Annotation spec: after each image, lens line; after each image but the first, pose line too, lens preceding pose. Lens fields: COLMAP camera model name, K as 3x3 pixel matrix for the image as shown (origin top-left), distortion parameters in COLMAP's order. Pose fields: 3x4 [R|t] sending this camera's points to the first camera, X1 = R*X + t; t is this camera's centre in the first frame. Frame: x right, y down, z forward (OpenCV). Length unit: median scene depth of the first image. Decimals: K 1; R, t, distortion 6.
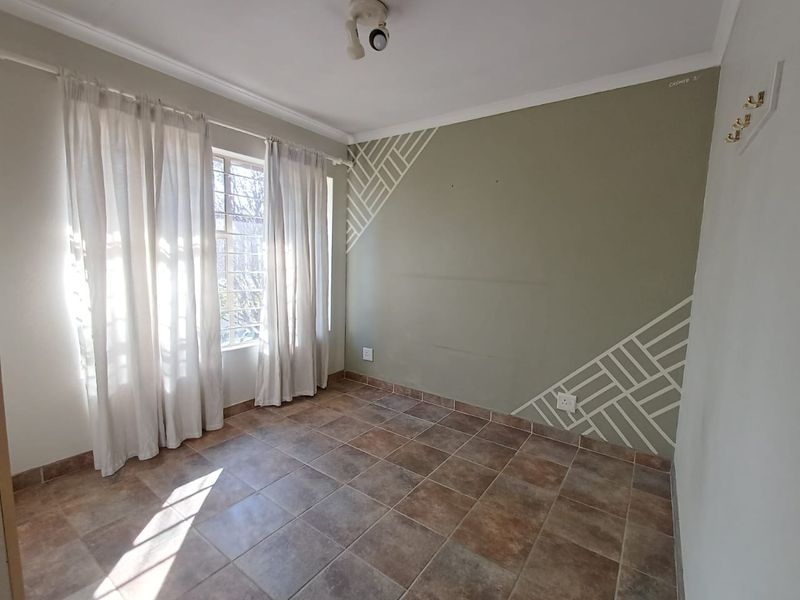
lens RADIAL K [[362.8, 0, 403.3], [0, 362.8, 298.7], [0, 0, 1]] dist [0.000796, 0.000017]
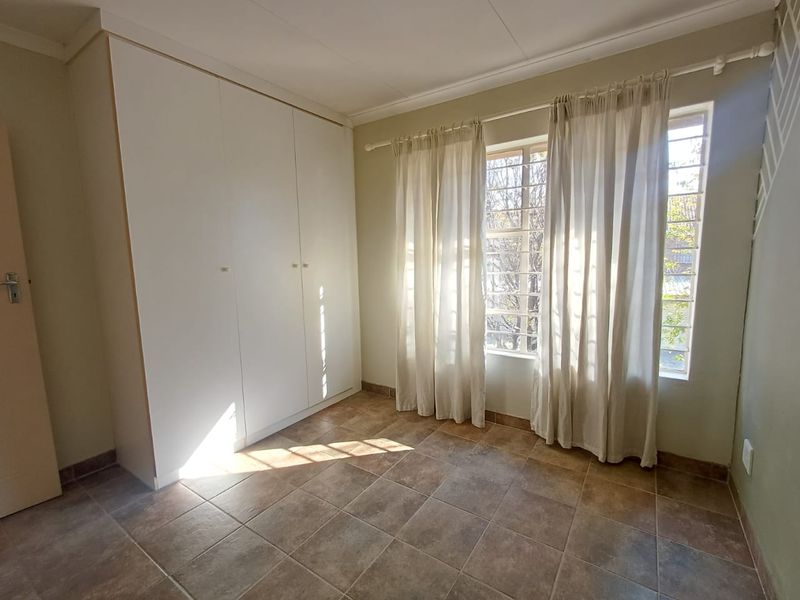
lens RADIAL K [[362.8, 0, 403.3], [0, 362.8, 298.7], [0, 0, 1]] dist [0.000796, 0.000017]
pose [[0.030293, 0.089573, -0.995519, 0.500069], [-0.085939, 0.992522, 0.086688, -0.072120], [0.995840, 0.082928, 0.037764, 0.786973]]
